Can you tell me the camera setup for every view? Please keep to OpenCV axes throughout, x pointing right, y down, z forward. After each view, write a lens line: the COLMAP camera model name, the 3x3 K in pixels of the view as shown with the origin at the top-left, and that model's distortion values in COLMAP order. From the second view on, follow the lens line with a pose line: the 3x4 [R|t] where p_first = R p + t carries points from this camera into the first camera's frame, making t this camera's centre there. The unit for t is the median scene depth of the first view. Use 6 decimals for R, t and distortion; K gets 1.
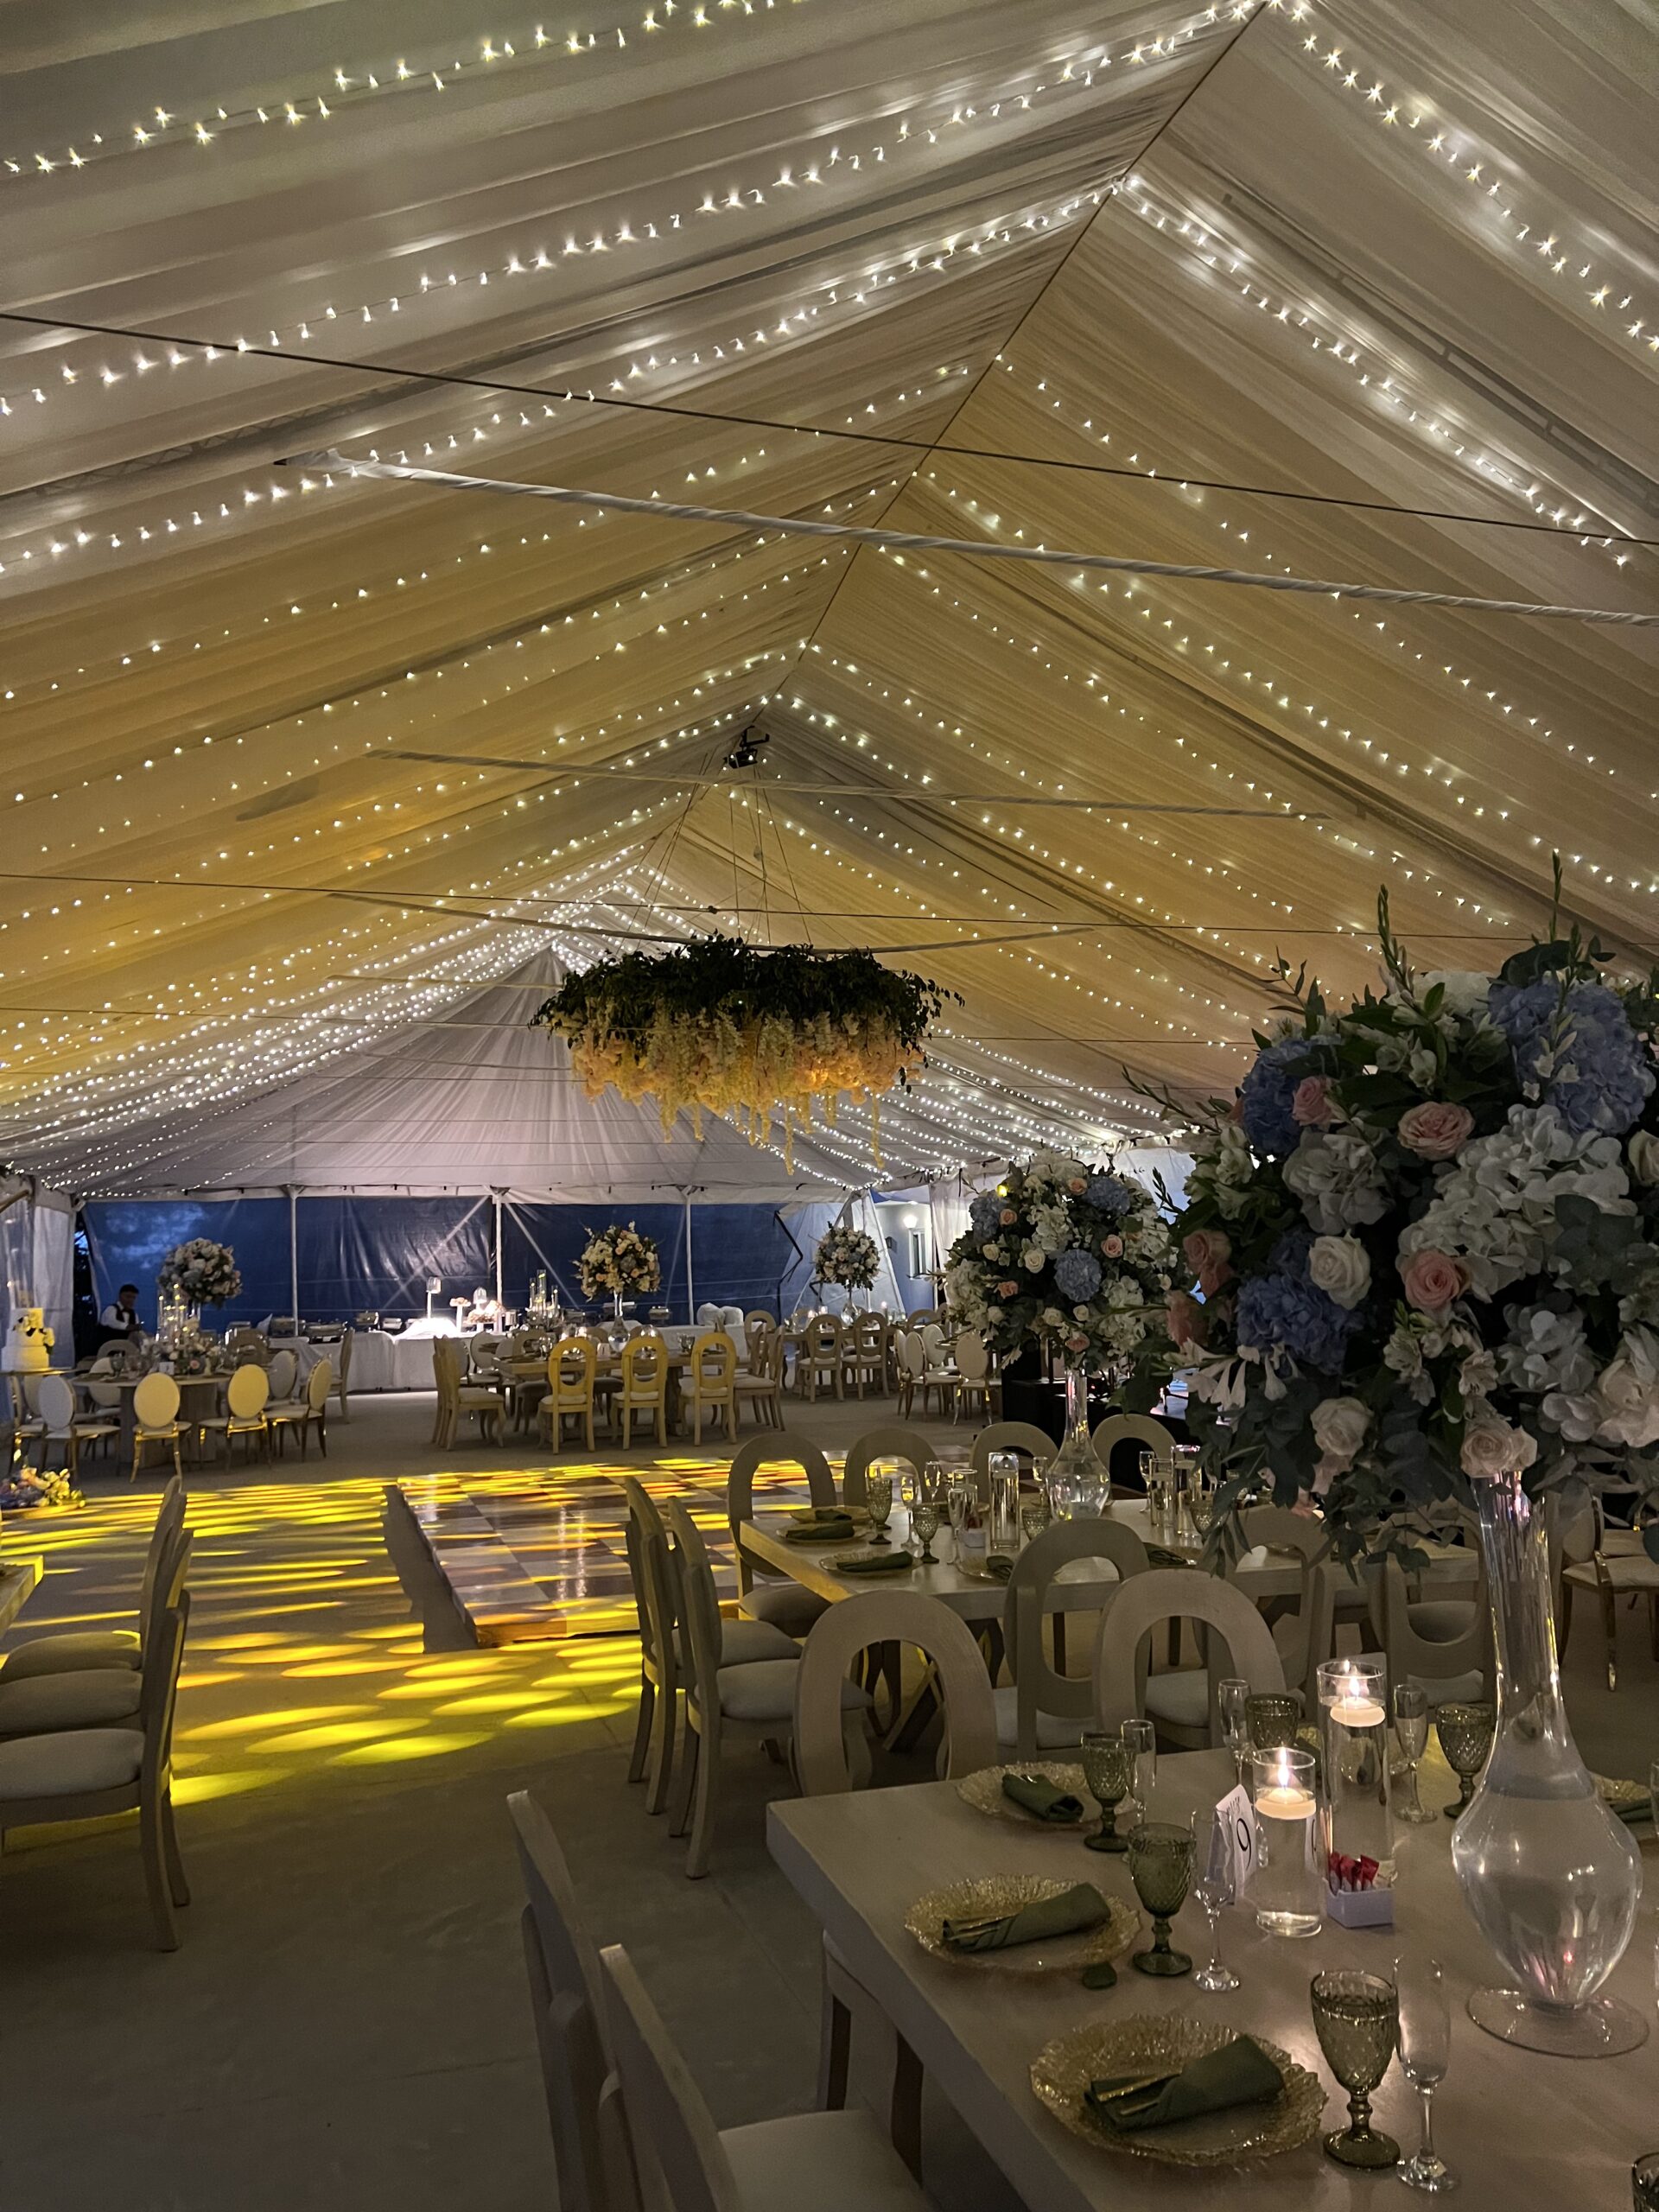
lens RADIAL K [[1684.7, 0, 830.1], [0, 1684.7, 1110.9], [0, 0, 1]] dist [0.071751, -0.075019]
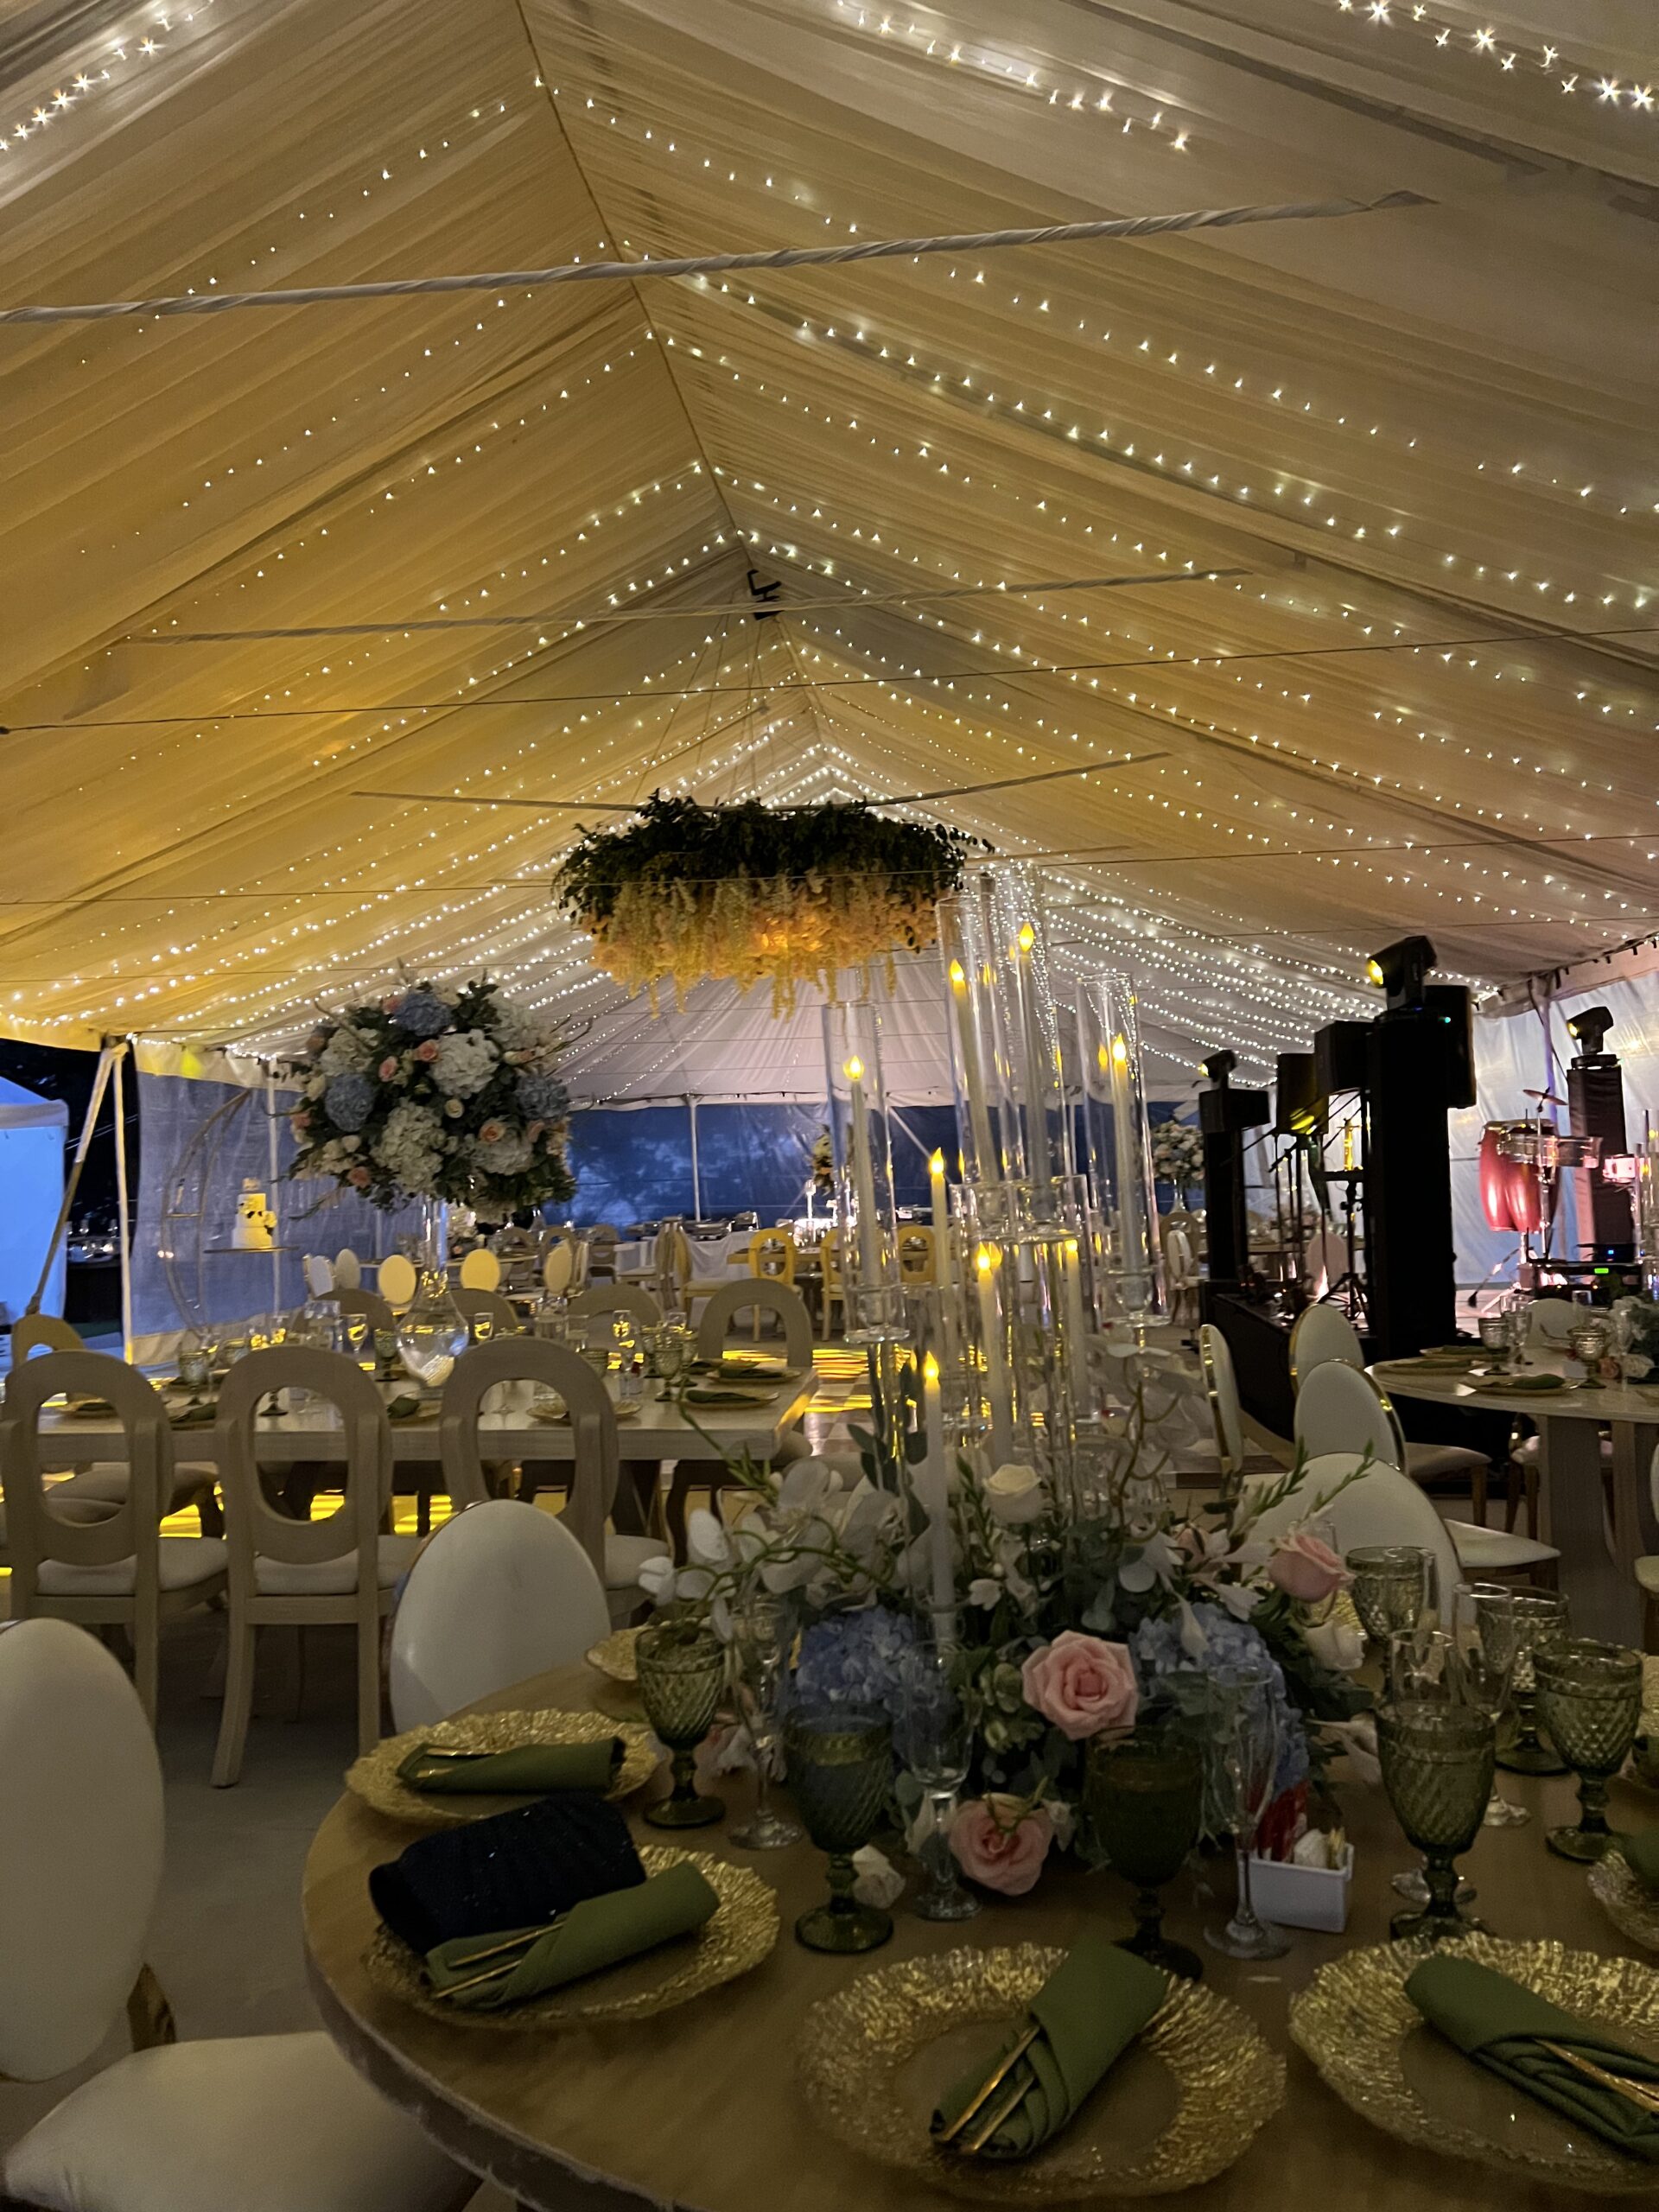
lens RADIAL K [[1684.7, 0, 795.1], [0, 1684.7, 1145.5], [0, 0, 1]] dist [0.071751, -0.075019]
pose [[0.916894, -0.012937, -0.398921, 0.333108], [0.039161, 0.997568, 0.057656, 0.035762], [0.397205, -0.068486, 0.915171, 0.120725]]
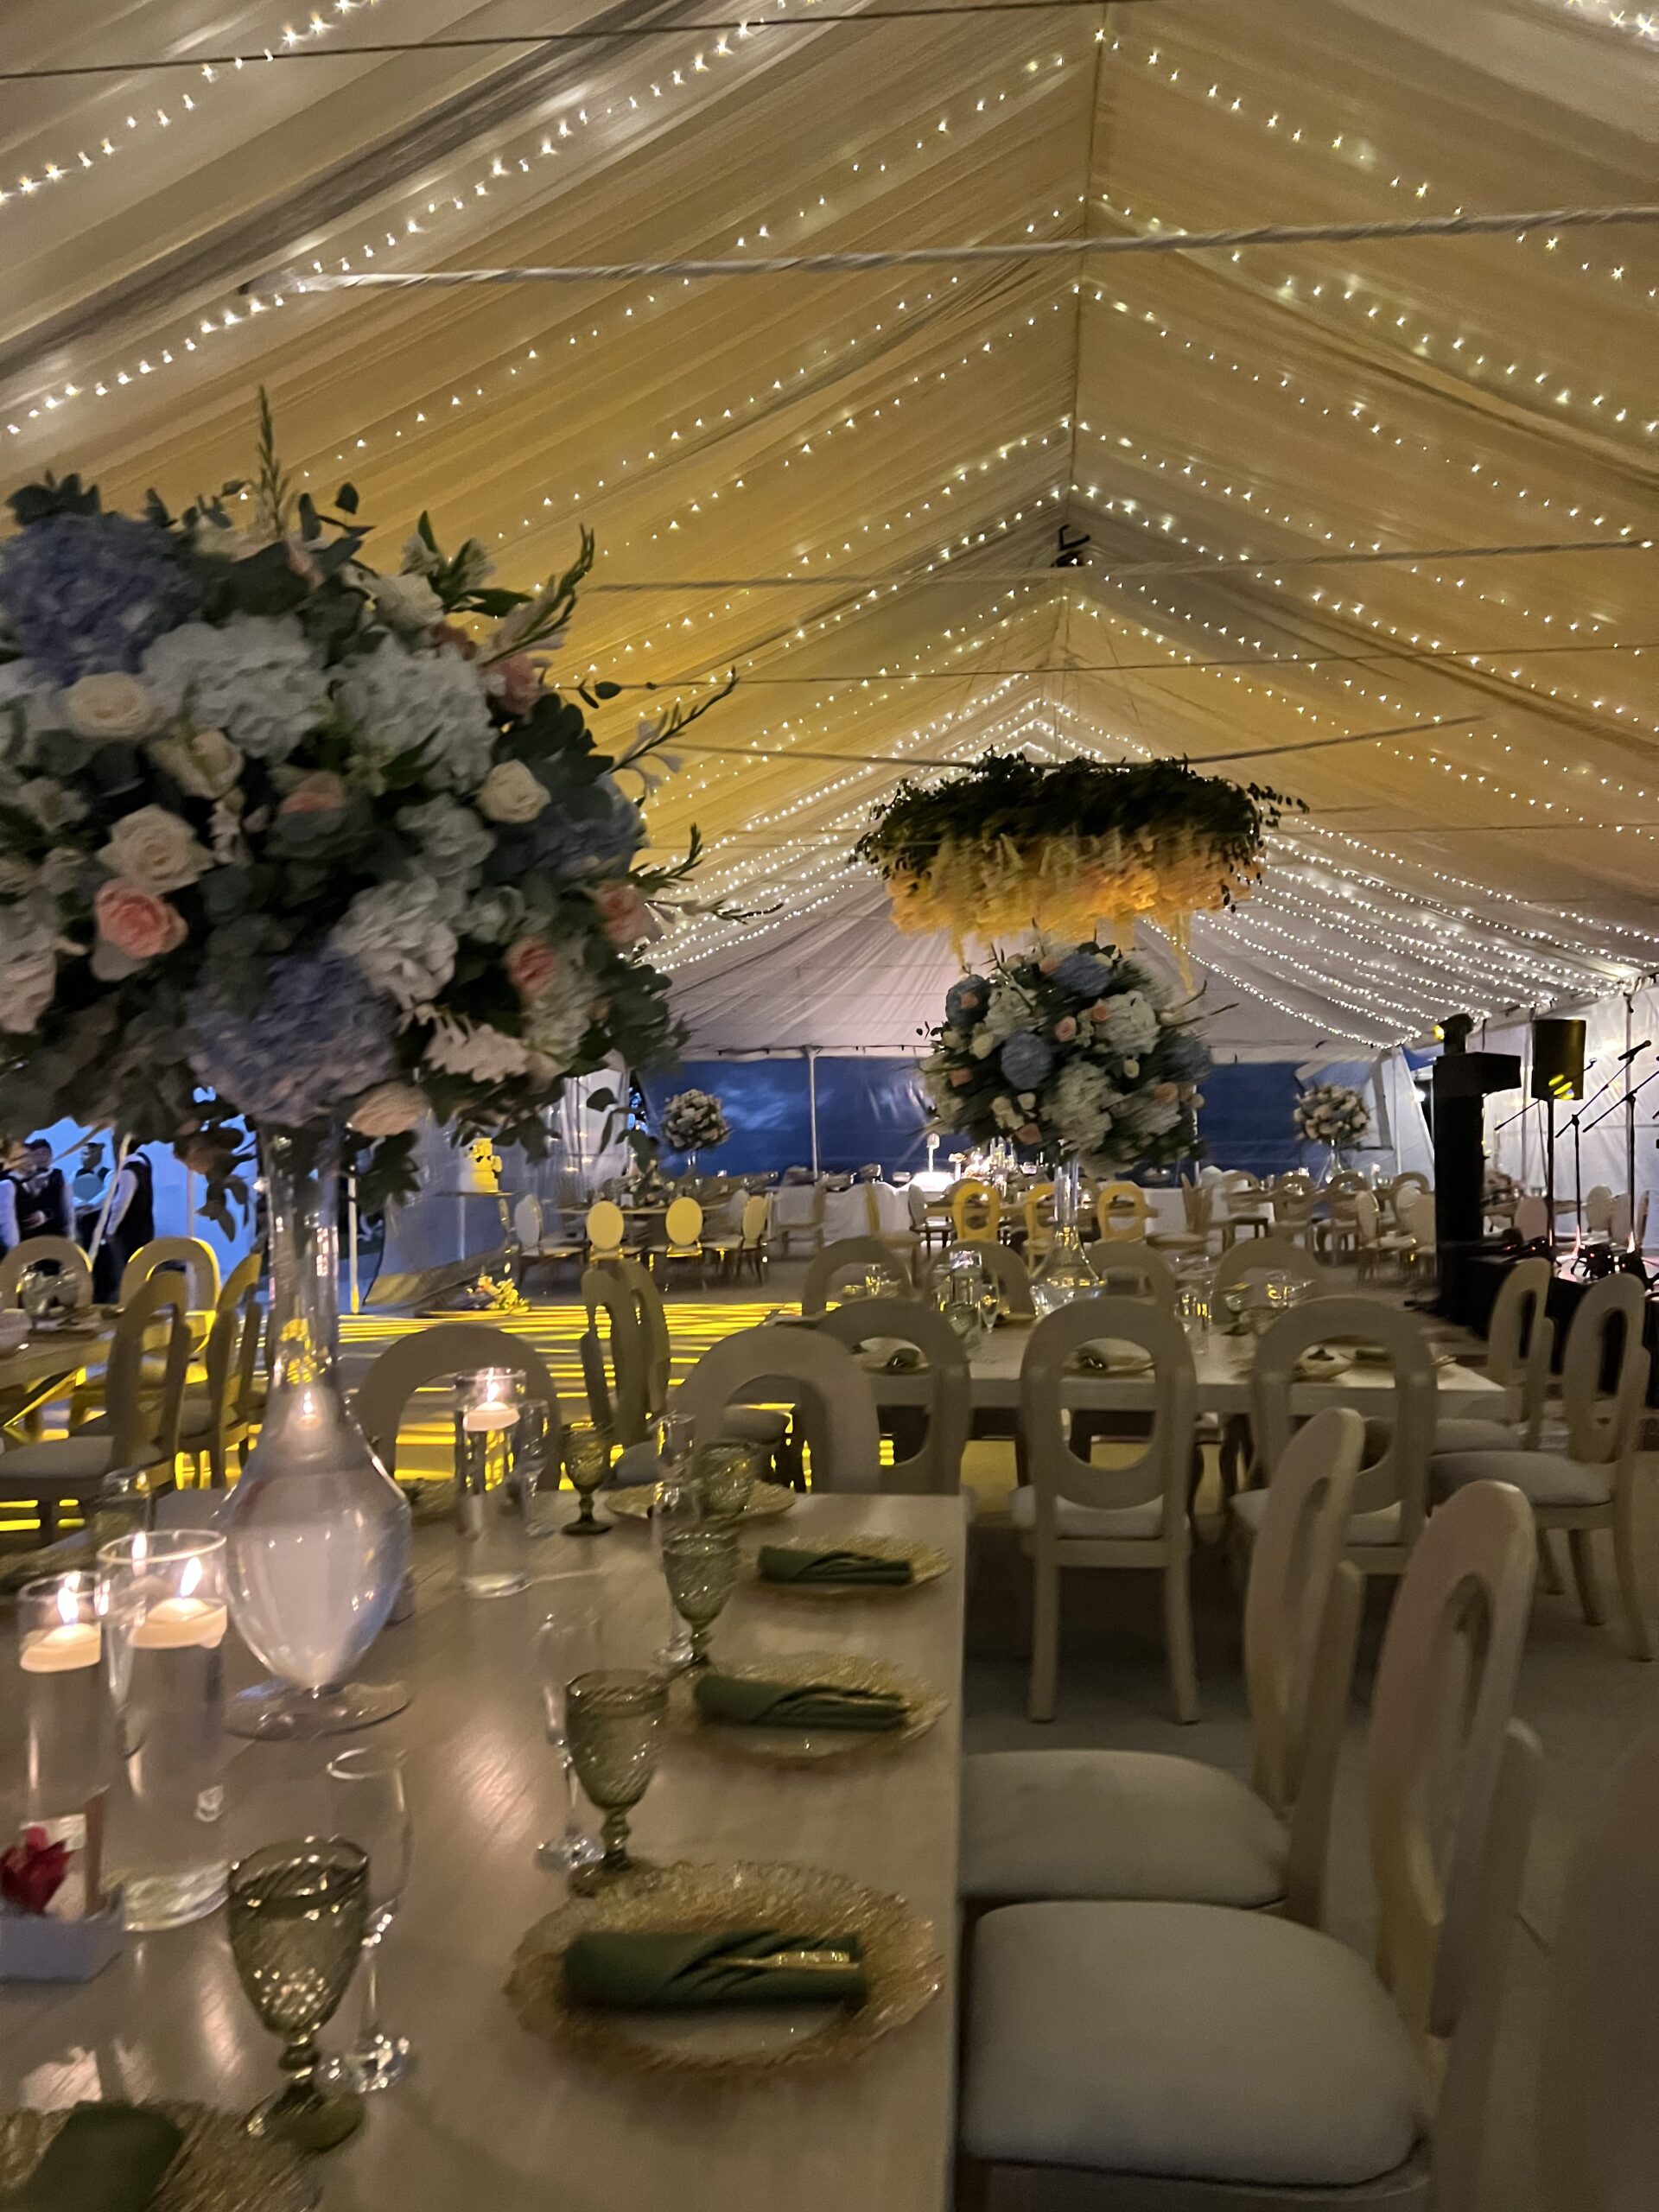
lens RADIAL K [[1684.7, 0, 794.0], [0, 1684.7, 1145.7], [0, 0, 1]] dist [0.071751, -0.075019]
pose [[0.920077, 0.015059, -0.391448, 0.181336], [0.020781, 0.995978, 0.087159, 0.028127], [0.391186, -0.088328, 0.916063, 0.046788]]
